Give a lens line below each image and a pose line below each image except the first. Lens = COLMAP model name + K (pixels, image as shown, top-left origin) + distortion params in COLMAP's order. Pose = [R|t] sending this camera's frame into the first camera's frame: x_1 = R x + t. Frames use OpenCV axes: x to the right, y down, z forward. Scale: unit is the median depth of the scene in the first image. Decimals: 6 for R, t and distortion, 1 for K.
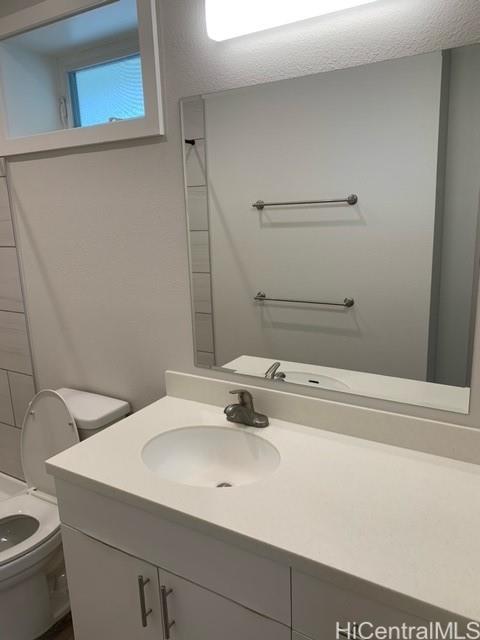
lens RADIAL K [[492.8, 0, 240.3], [0, 492.8, 319.5], [0, 0, 1]] dist [0.028638, -0.037168]
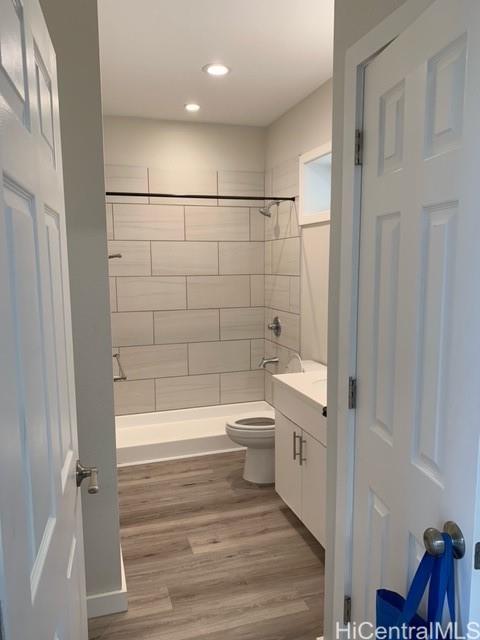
lens RADIAL K [[492.8, 0, 243.4], [0, 492.8, 330.8], [0, 0, 1]] dist [0.028638, -0.037168]
pose [[0.763789, 0.120107, -0.634193, 0.575002], [-0.164910, 0.986238, -0.011830, 0.108935], [0.624044, 0.113621, 0.773085, -0.493855]]
